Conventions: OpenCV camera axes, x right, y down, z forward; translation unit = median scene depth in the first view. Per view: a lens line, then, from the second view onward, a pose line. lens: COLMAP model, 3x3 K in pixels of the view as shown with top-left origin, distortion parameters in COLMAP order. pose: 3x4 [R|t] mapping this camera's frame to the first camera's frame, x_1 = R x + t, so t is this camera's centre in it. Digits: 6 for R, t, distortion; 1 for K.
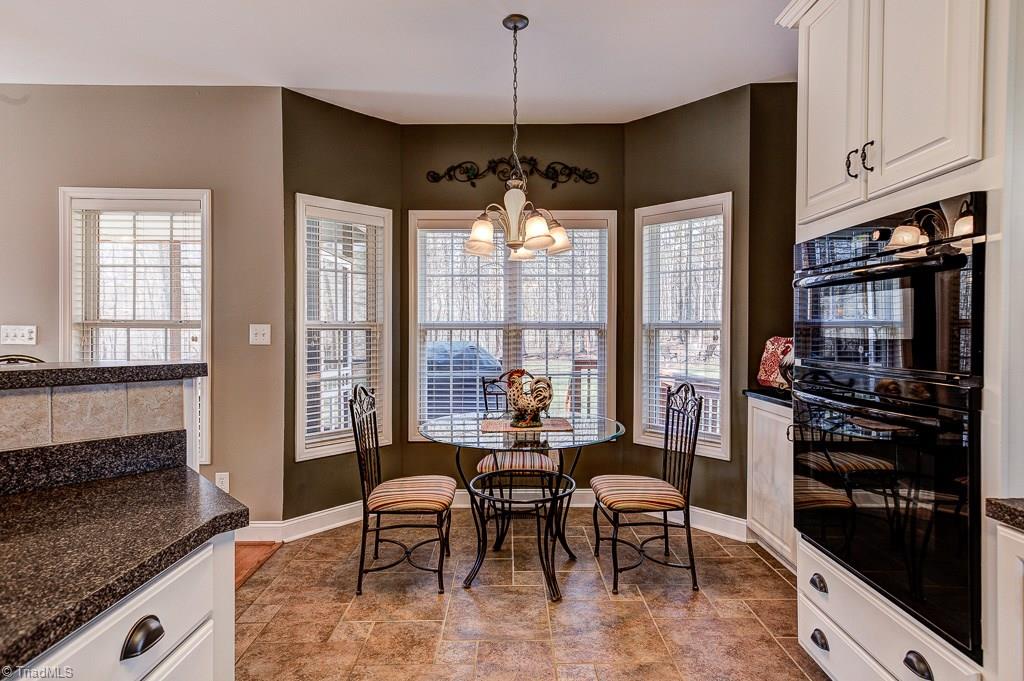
lens RADIAL K [[526.0, 0, 509.8], [0, 526.0, 338.0], [0, 0, 1]] dist [0.025222, 0.000596]
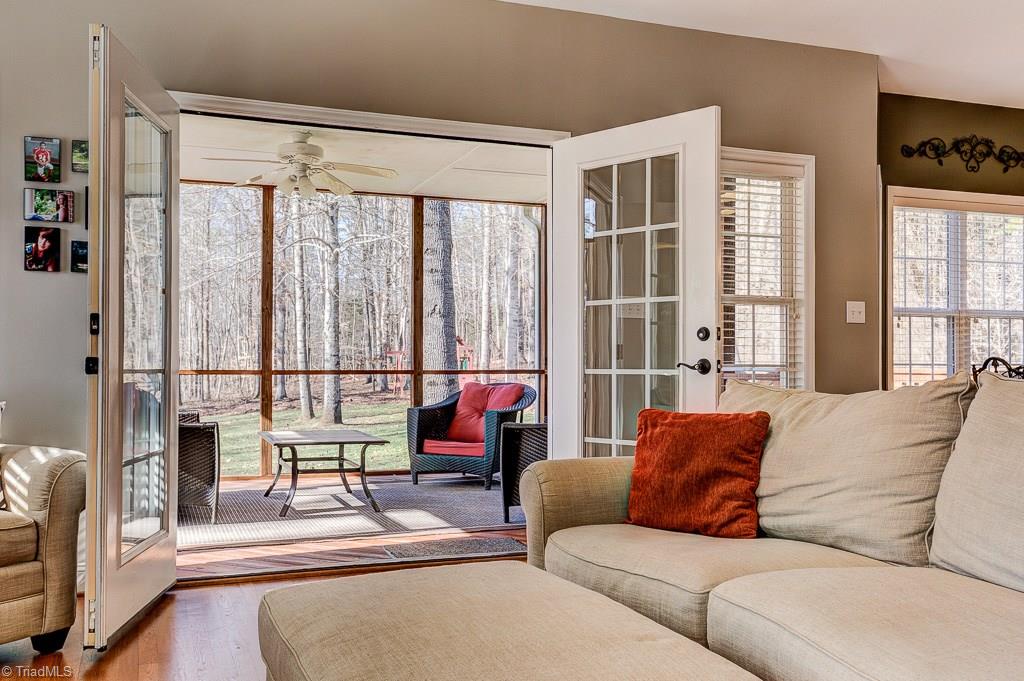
lens RADIAL K [[916.4, 0, 510.8], [0, 916.4, 345.2], [0, 0, 1]] dist [0.038919, 0.004161]
pose [[0.926820, 0.002301, 0.375498, -1.418423], [0.010540, 0.999428, -0.032139, 0.082236], [-0.375357, 0.033745, 0.926266, -0.239942]]
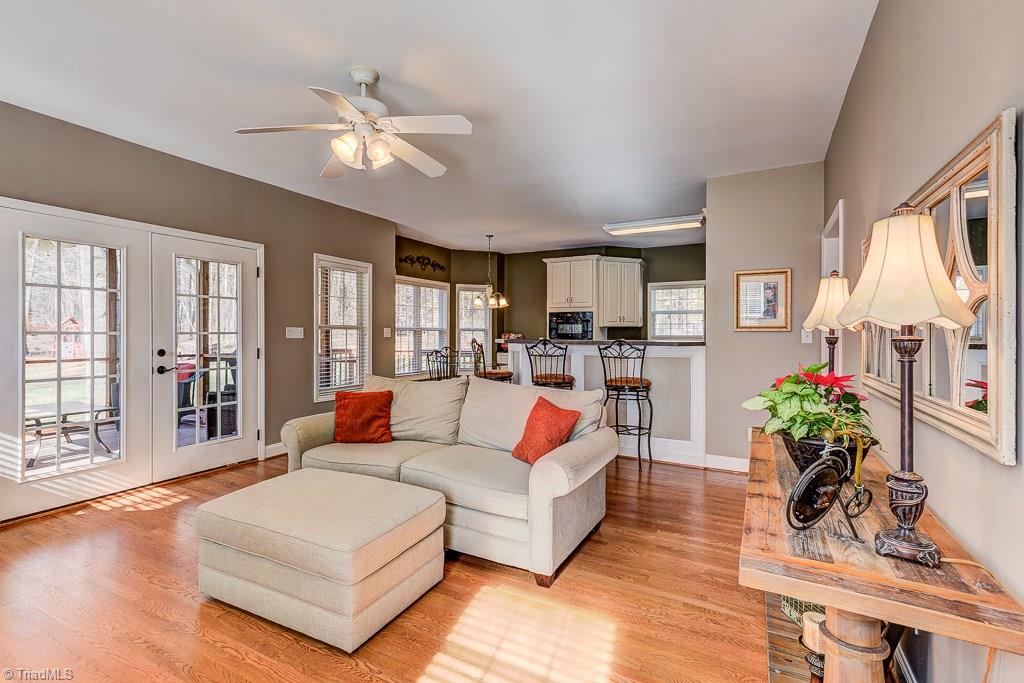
lens RADIAL K [[473.8, 0, 504.1], [0, 473.8, 333.4], [0, 0, 1]] dist [-0.000151, 0.000048]
pose [[0.465091, -0.002795, 0.885258, -1.684604], [0.011673, 0.999927, -0.002976, 0.006878], [-0.885186, 0.011718, 0.465090, -0.280473]]
